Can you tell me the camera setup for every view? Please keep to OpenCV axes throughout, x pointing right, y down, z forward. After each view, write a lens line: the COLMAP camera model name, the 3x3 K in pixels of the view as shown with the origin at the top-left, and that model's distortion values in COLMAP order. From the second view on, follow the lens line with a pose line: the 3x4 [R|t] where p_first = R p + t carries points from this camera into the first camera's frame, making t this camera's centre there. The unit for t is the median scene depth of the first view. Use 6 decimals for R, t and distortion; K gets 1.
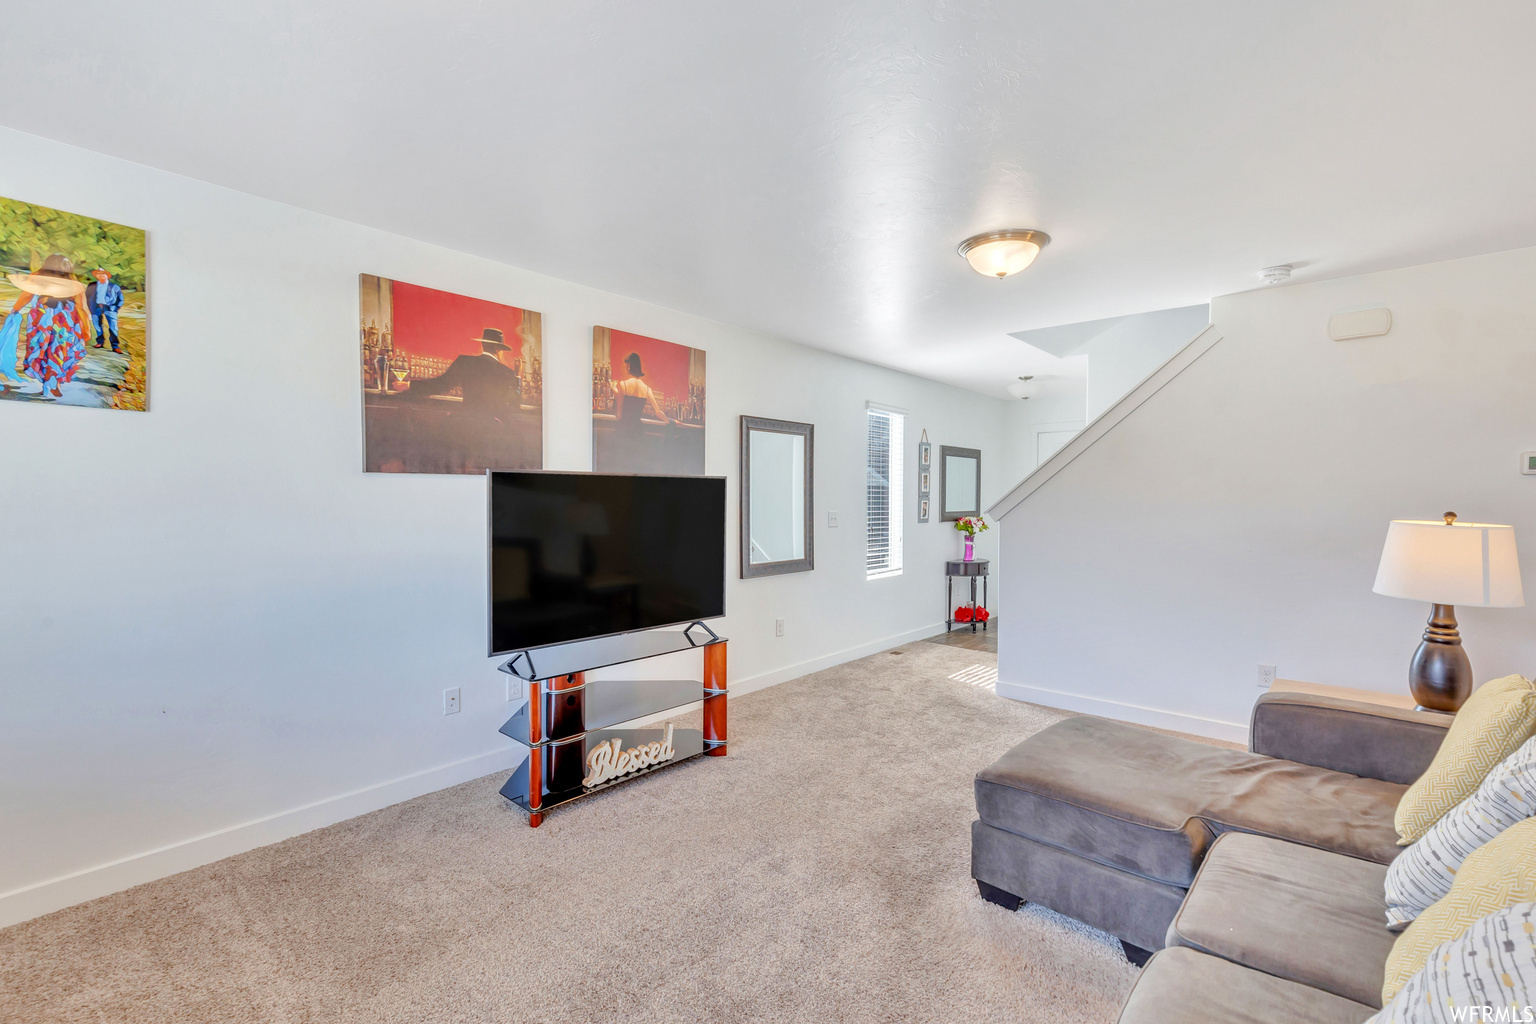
lens RADIAL K [[694.2, 0, 753.8], [0, 694.2, 510.6], [0, 0, 1]] dist [0.001269, -0.000037]
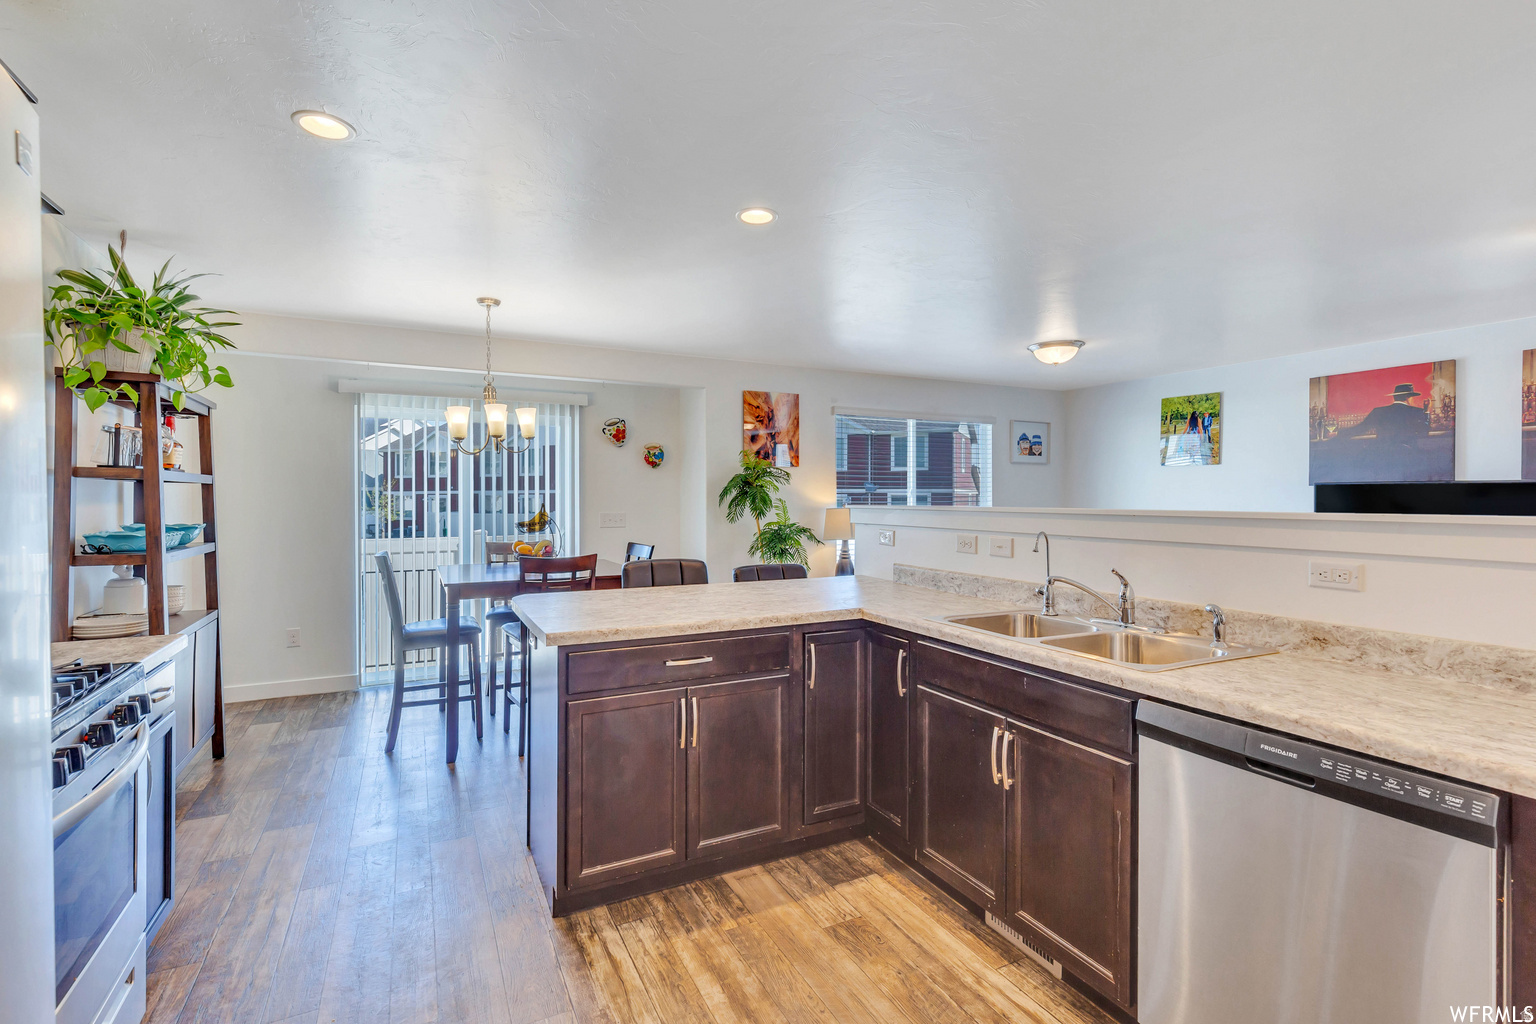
lens RADIAL K [[705.6, 0, 766.5], [0, 705.6, 496.0], [0, 0, 1]] dist [0.003146, 0.000050]
pose [[-0.363001, -0.001630, -0.931787, 1.453557], [-0.017322, 0.999837, 0.005000, -0.010197], [0.931628, 0.017955, -0.362971, 0.287401]]
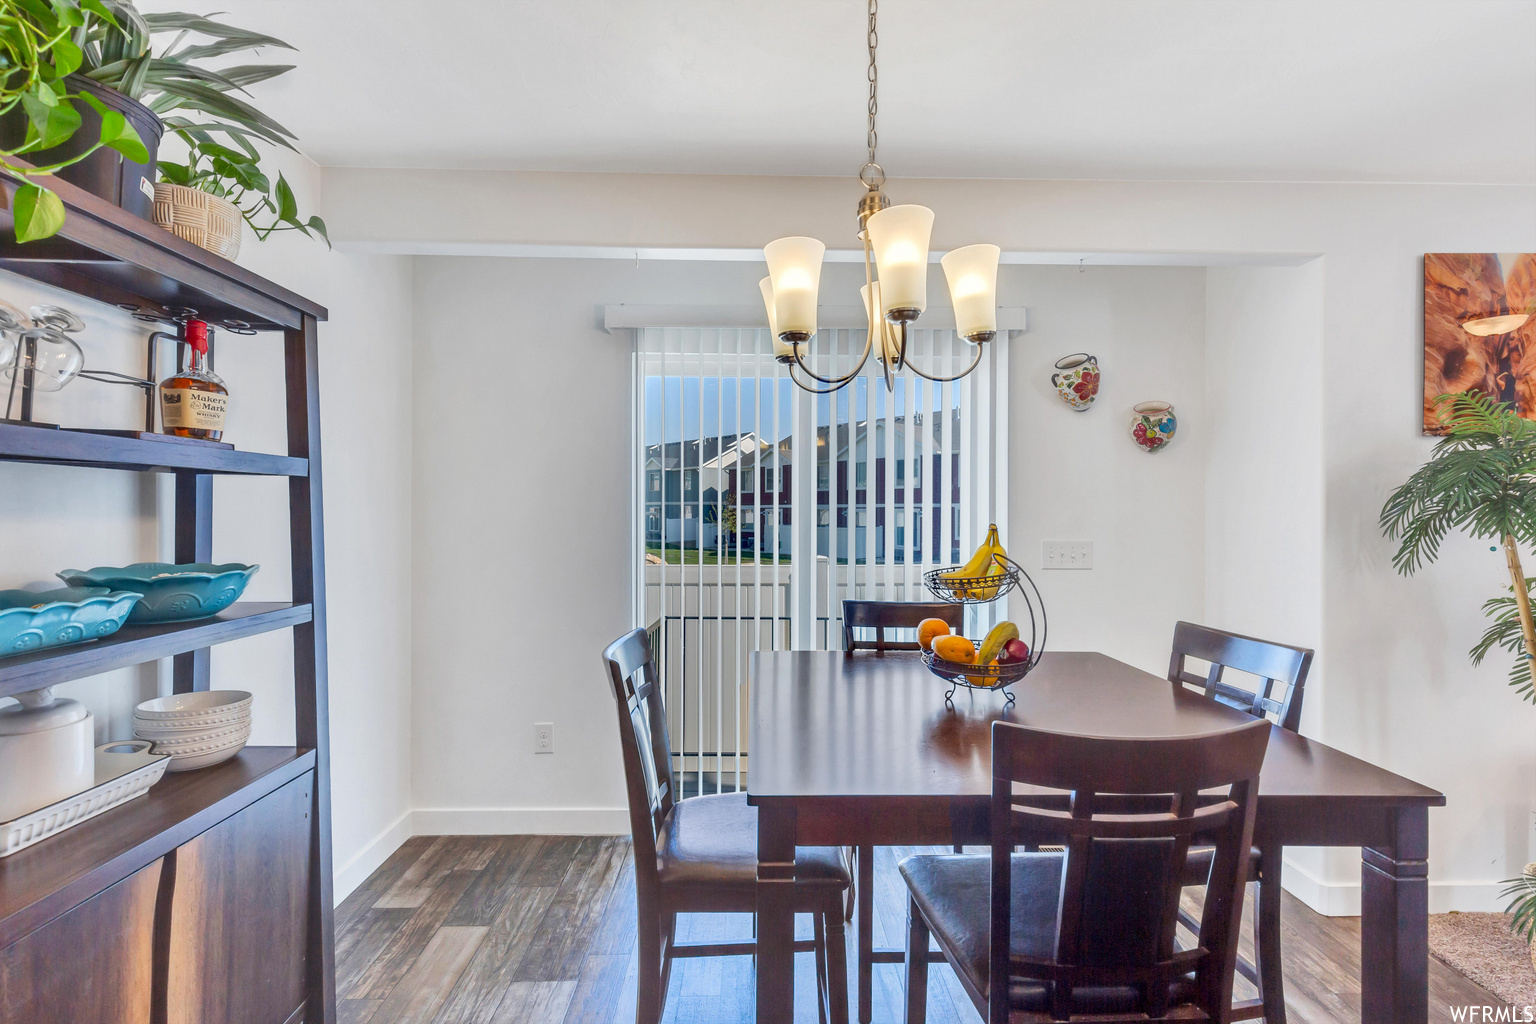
lens RADIAL K [[694.2, 0, 753.8], [0, 694.2, 510.6], [0, 0, 1]] dist [0.001269, -0.000037]
pose [[-0.746823, -0.002603, -0.665018, 0.857879], [-0.016187, 0.999767, 0.014264, 0.002909], [0.664826, 0.021417, -0.746691, -0.301841]]
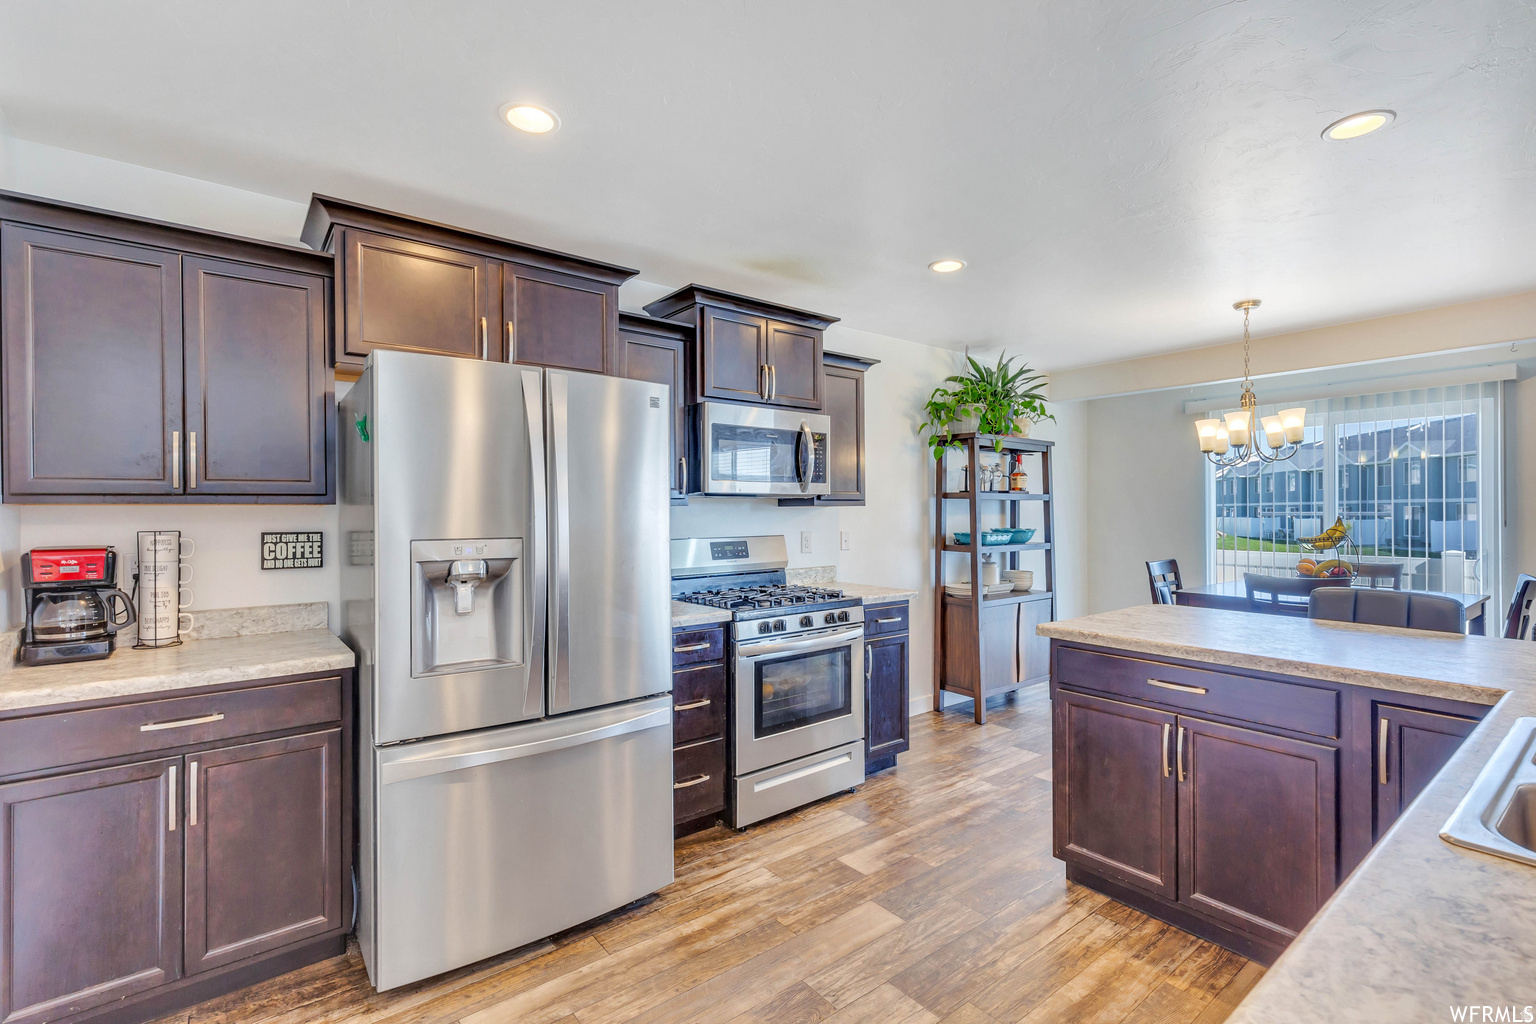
lens RADIAL K [[694.2, 0, 753.8], [0, 694.2, 510.6], [0, 0, 1]] dist [0.001269, -0.000037]
pose [[-0.981367, 0.003597, 0.192109, 1.091300], [0.006839, 0.999845, 0.016215, -0.015223], [-0.192021, 0.017227, -0.981240, 0.653910]]
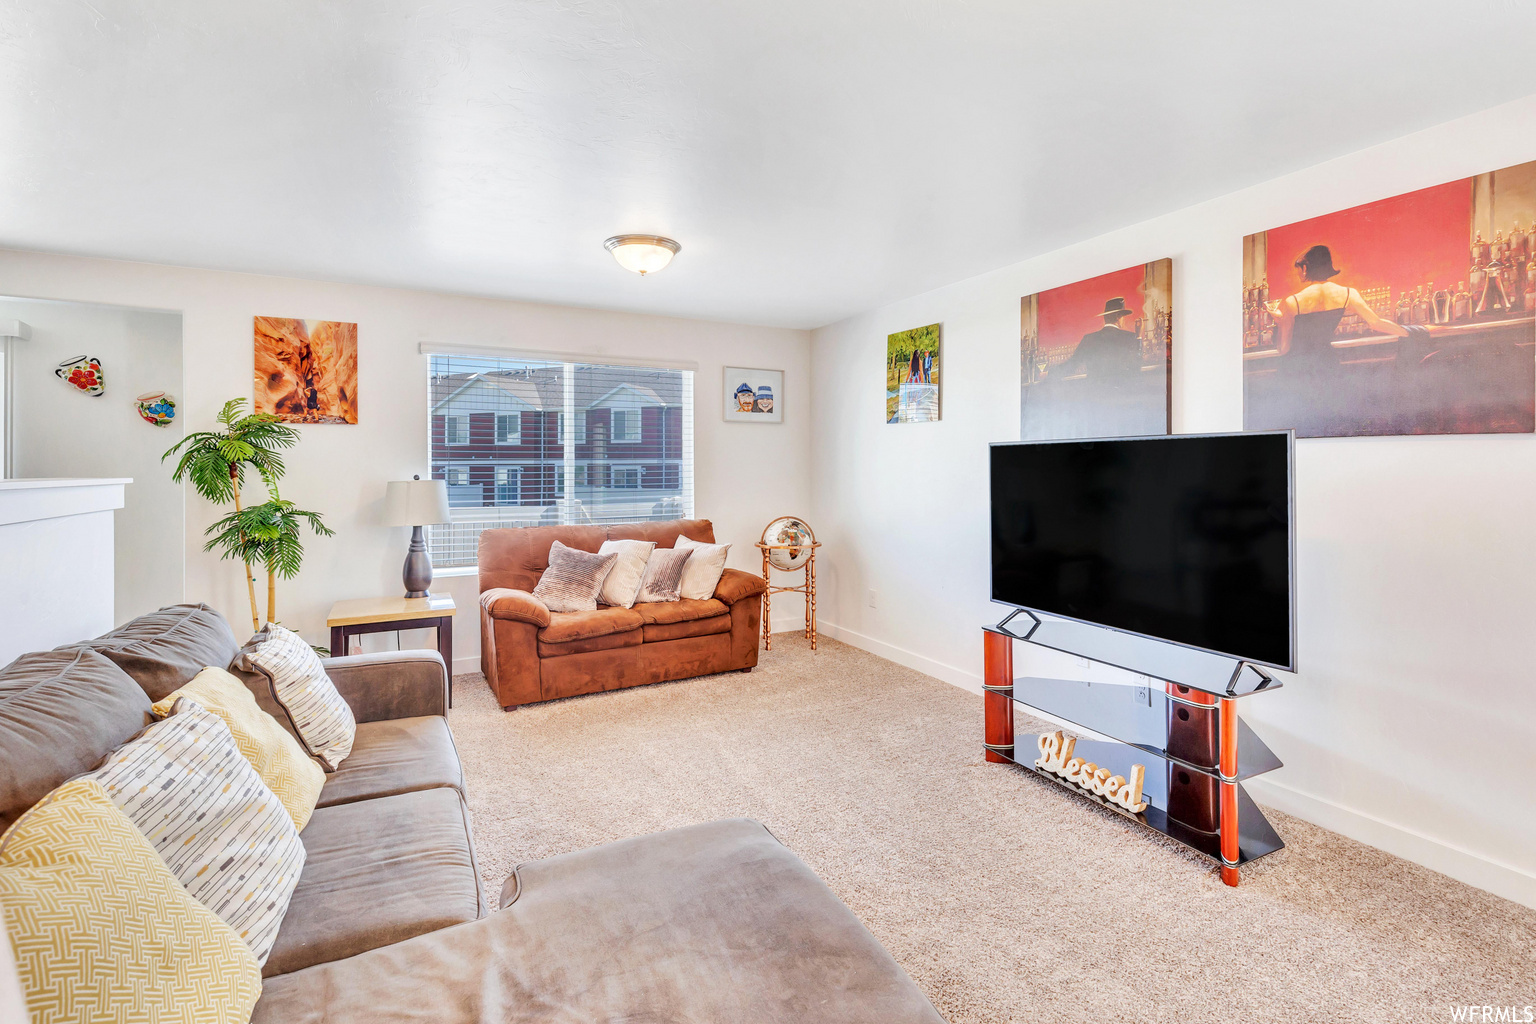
lens RADIAL K [[708.6, 0, 774.0], [0, 708.6, 454.2], [0, 0, 1]] dist [-0.000745, -0.000313]
pose [[-0.345629, -0.017950, -0.938200, 0.724104], [-0.015860, 0.999786, -0.013286, -0.015805], [0.938237, 0.010288, -0.345839, 0.869515]]
